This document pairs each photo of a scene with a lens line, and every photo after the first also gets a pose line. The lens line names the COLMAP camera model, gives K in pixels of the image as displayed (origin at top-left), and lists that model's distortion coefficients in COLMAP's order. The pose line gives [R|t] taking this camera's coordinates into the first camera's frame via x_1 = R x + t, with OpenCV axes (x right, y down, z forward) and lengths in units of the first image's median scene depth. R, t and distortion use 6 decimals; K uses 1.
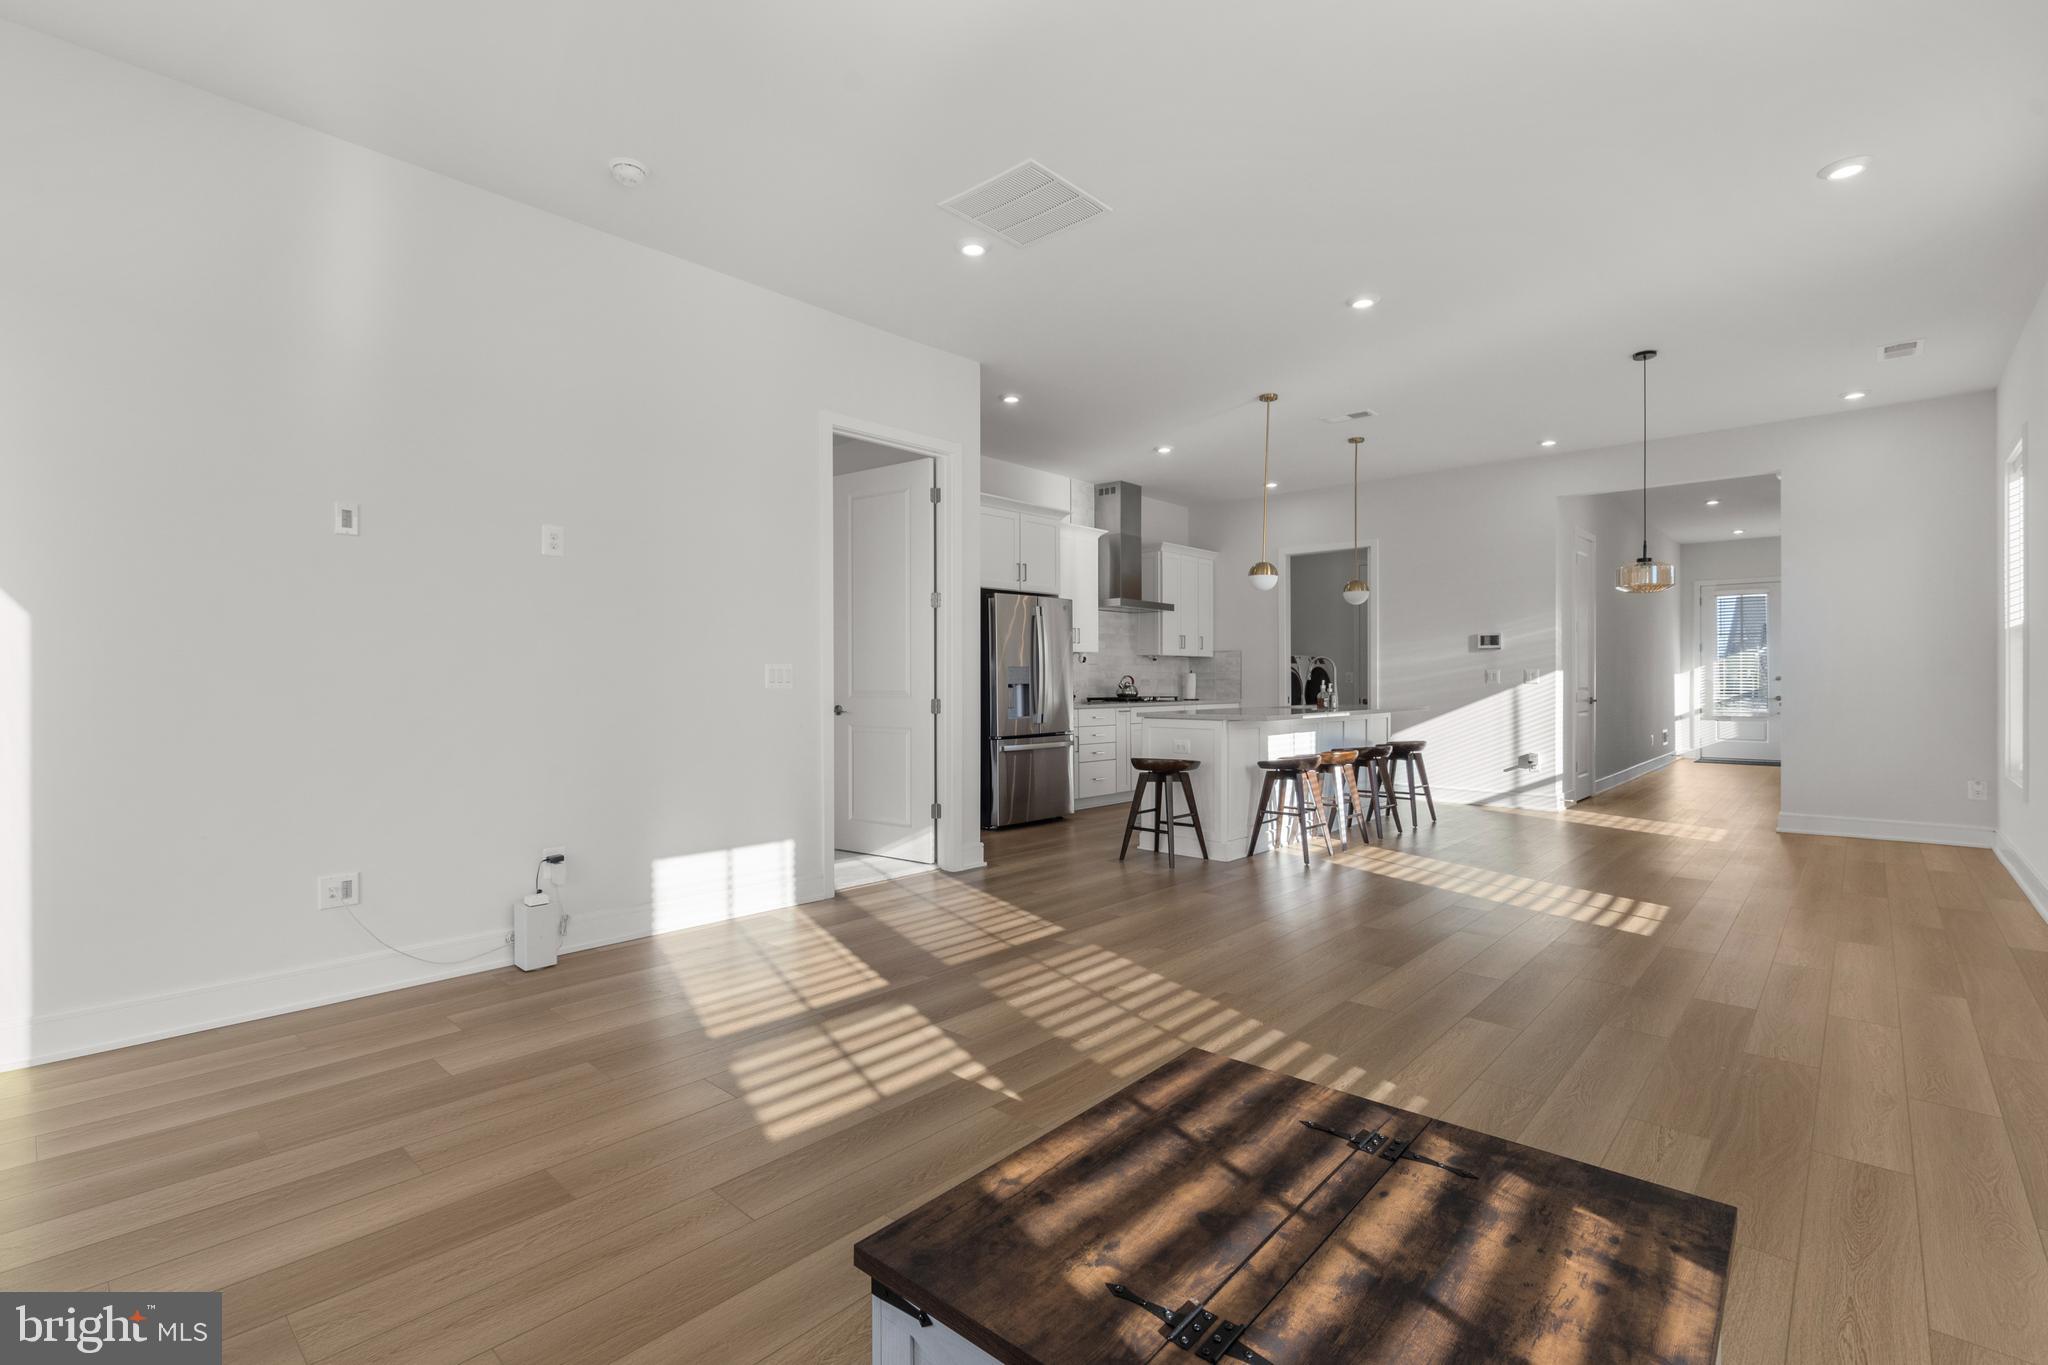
lens RADIAL K [[928.9, 0, 1016.1], [0, 928.9, 683.7], [0, 0, 1]] dist [0.002511, 0.000637]
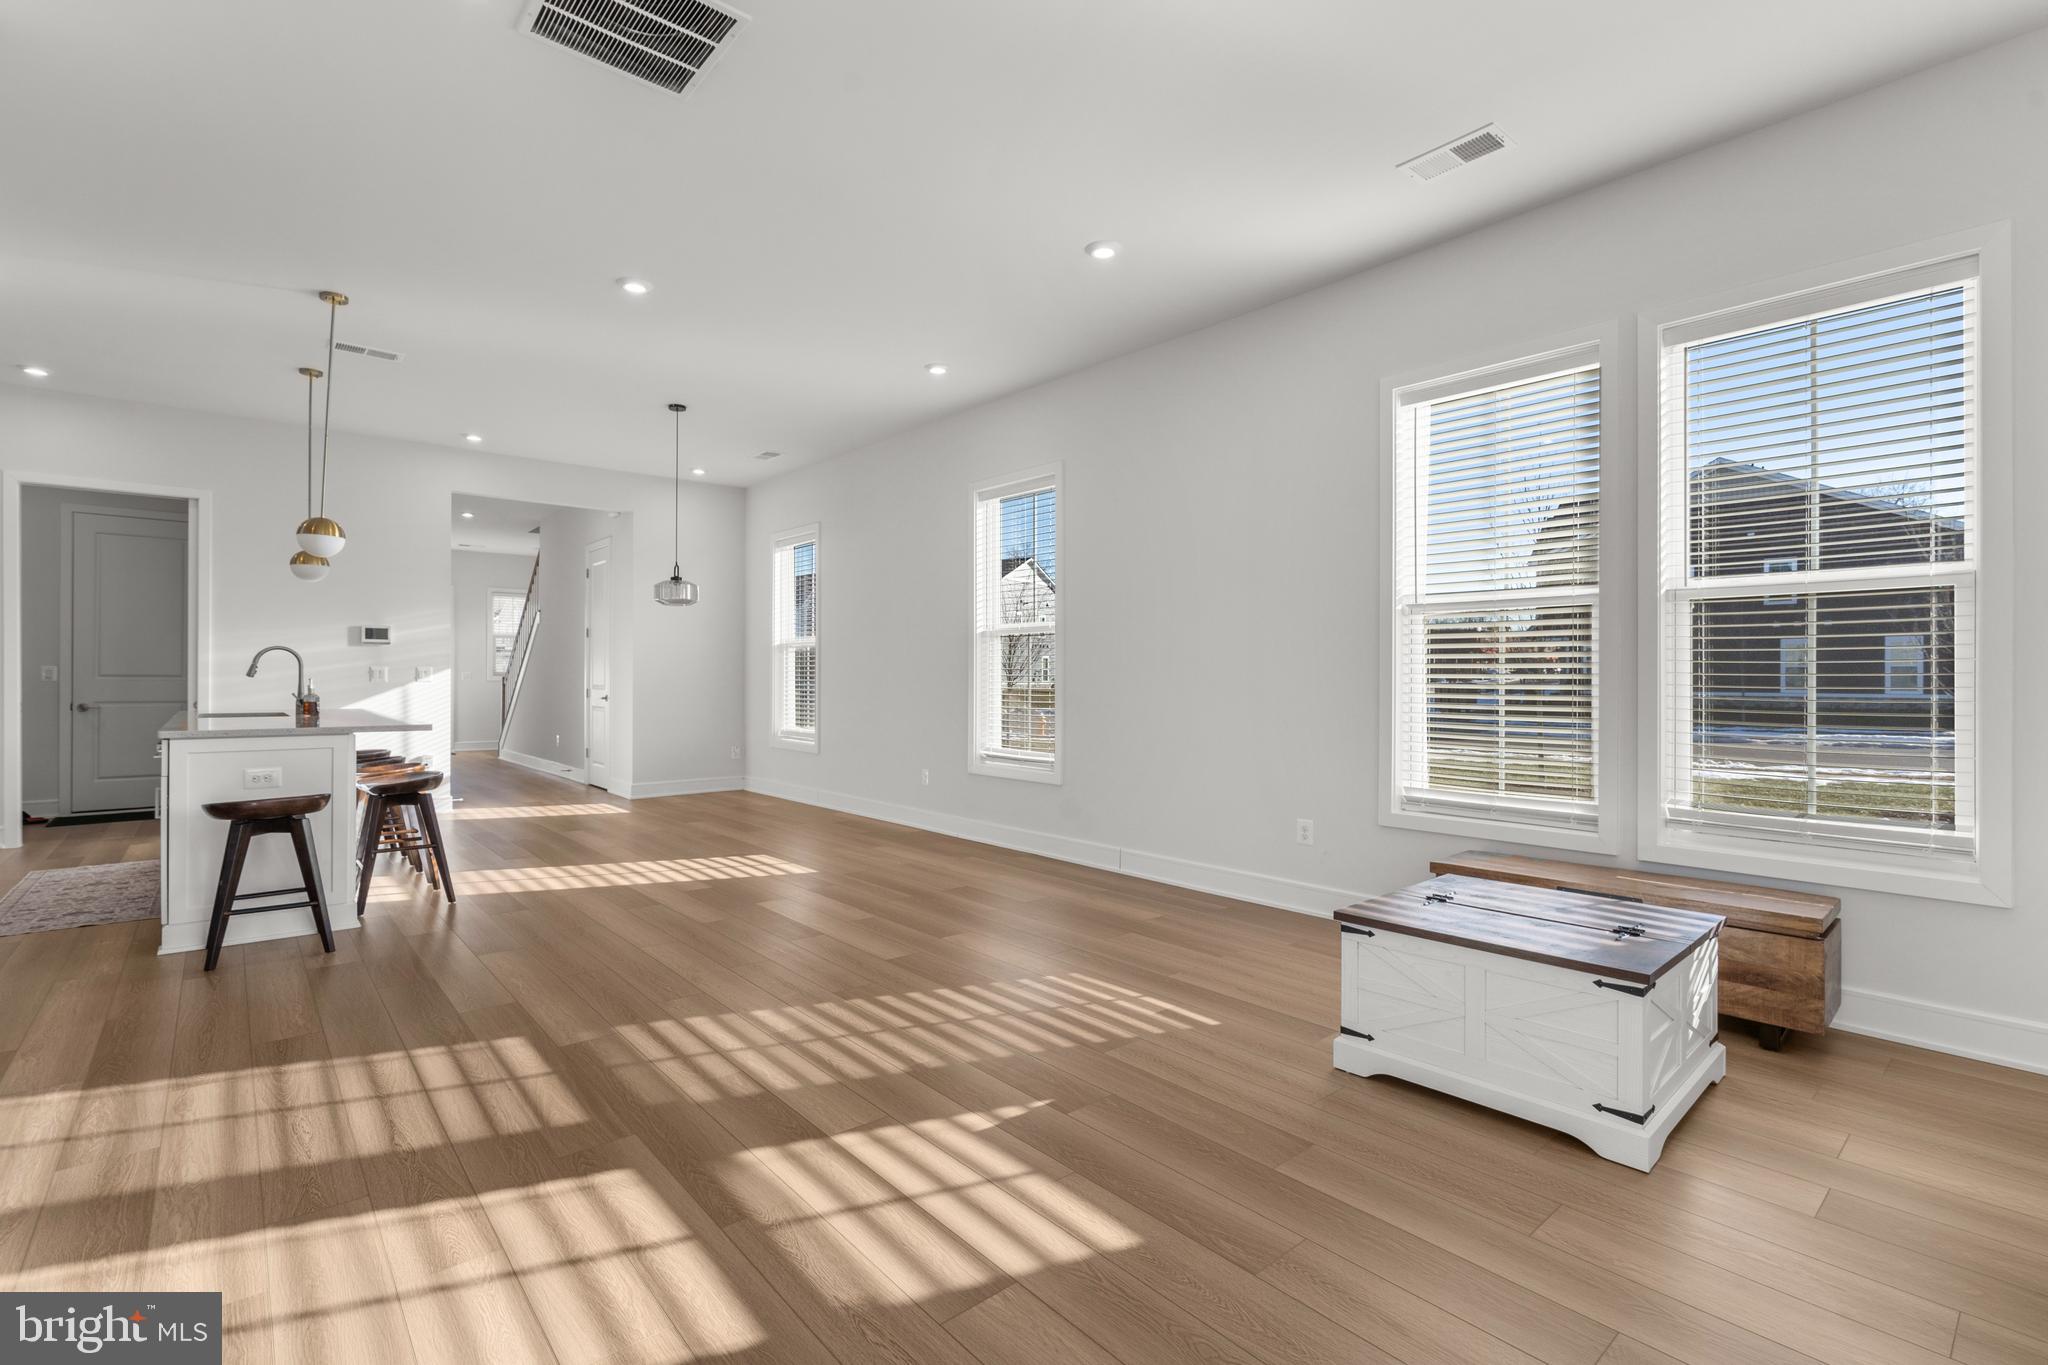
lens RADIAL K [[922.7, 0, 1015.4], [0, 922.7, 687.2], [0, 0, 1]] dist [-0.001116, 0.000703]
pose [[0.120443, -0.006781, 0.992697, -0.341424], [-0.000324, 0.999976, 0.006870, -0.001592], [-0.992720, -0.001149, 0.120438, 0.319177]]
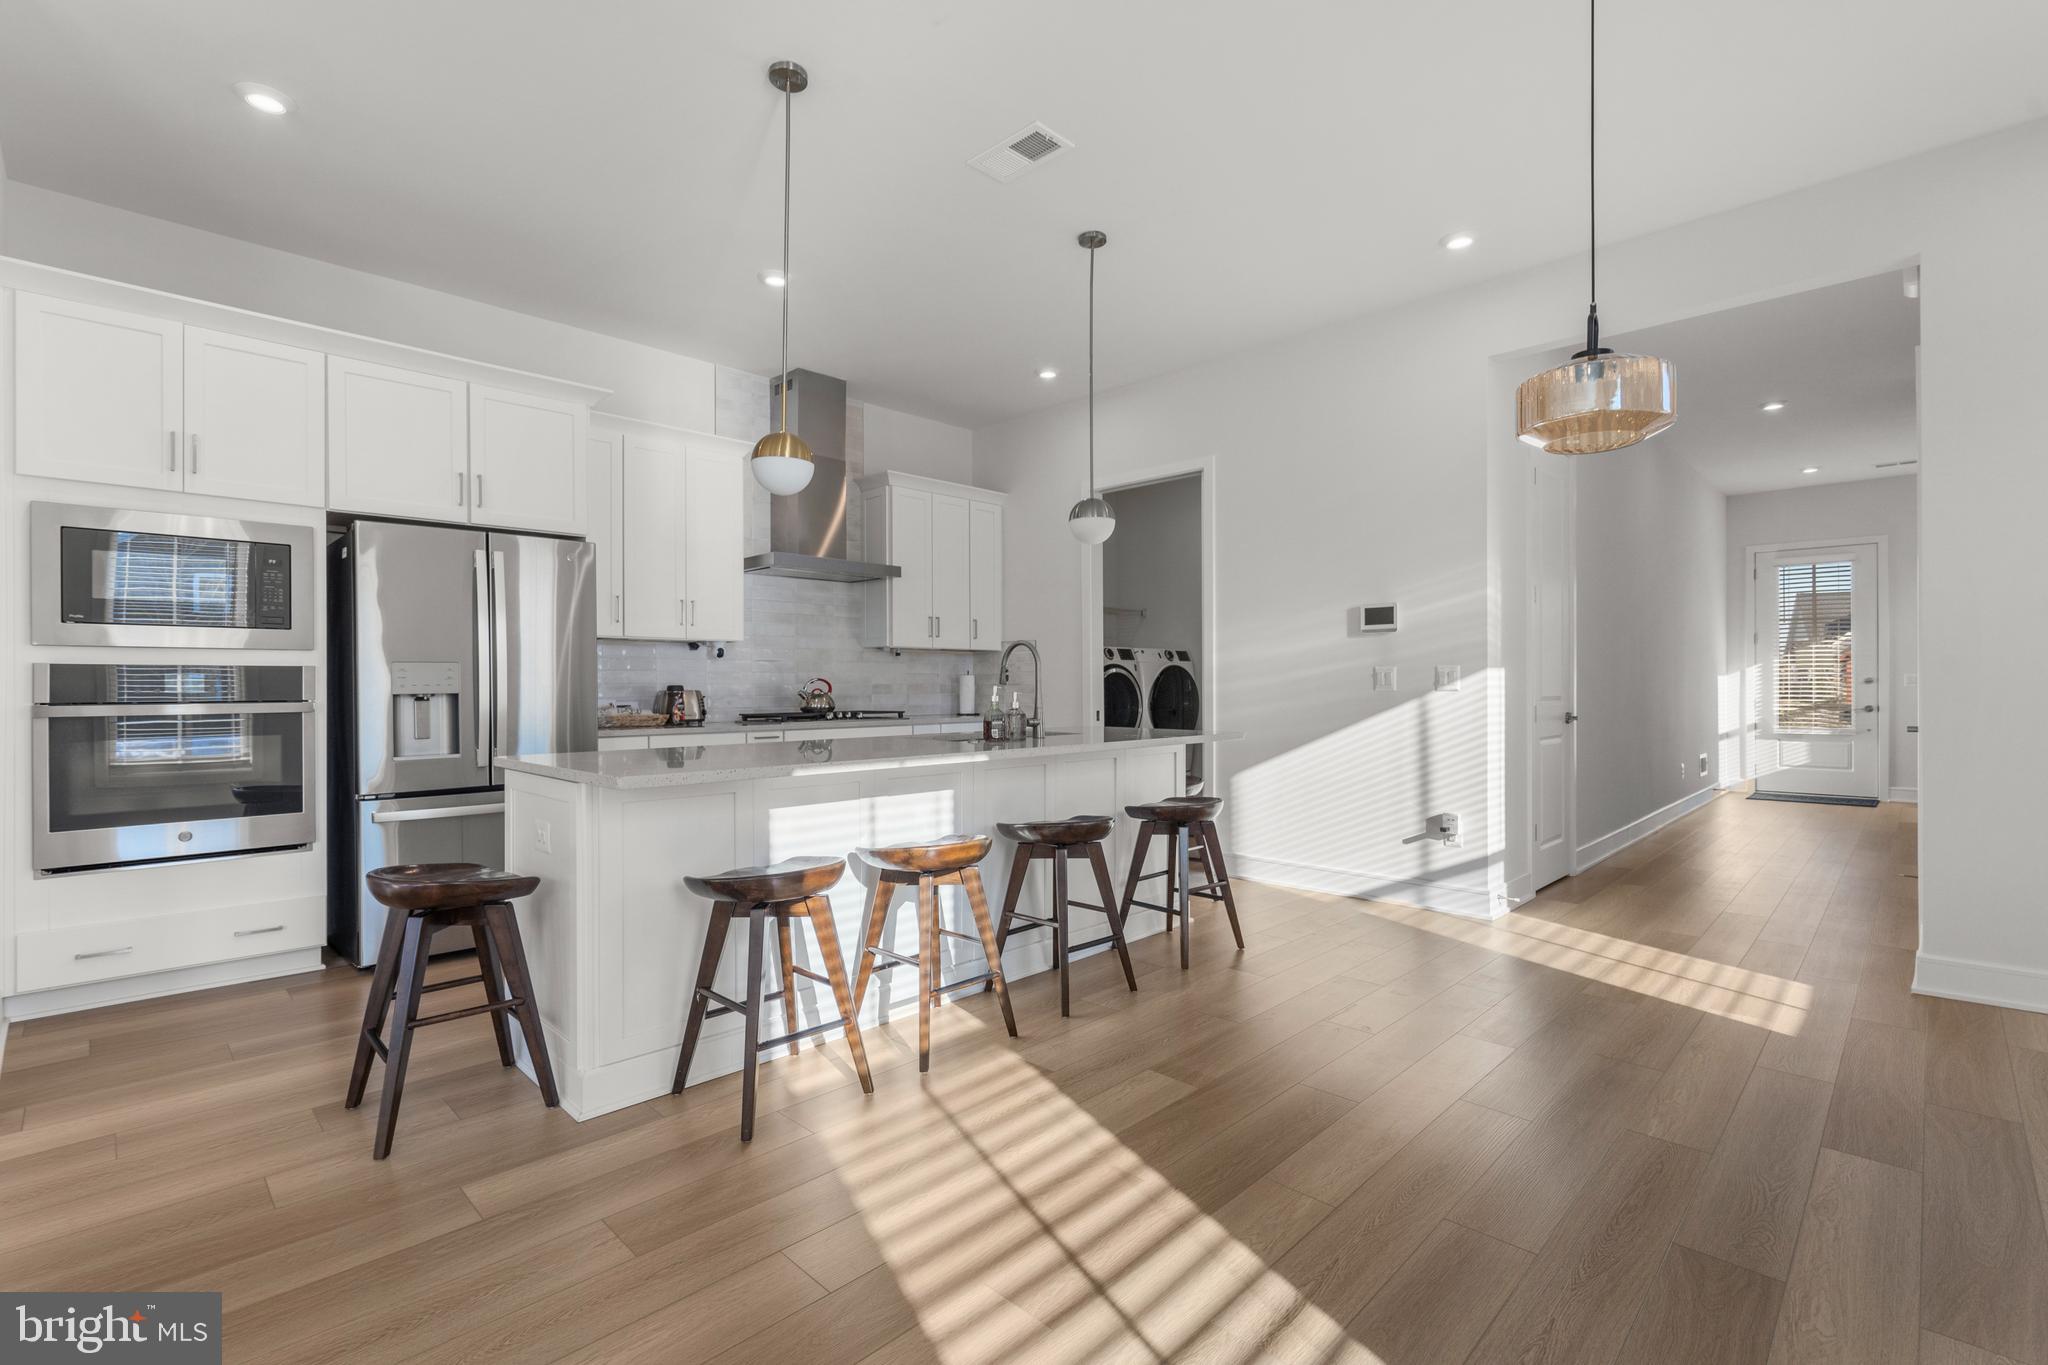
lens RADIAL K [[922.7, 0, 1015.4], [0, 922.7, 687.2], [0, 0, 1]] dist [-0.001116, 0.000703]
pose [[0.999083, -0.001567, -0.042789, 0.349656], [0.001508, 0.999998, -0.001410, -0.002127], [0.042791, 0.001345, 0.999083, 0.472379]]
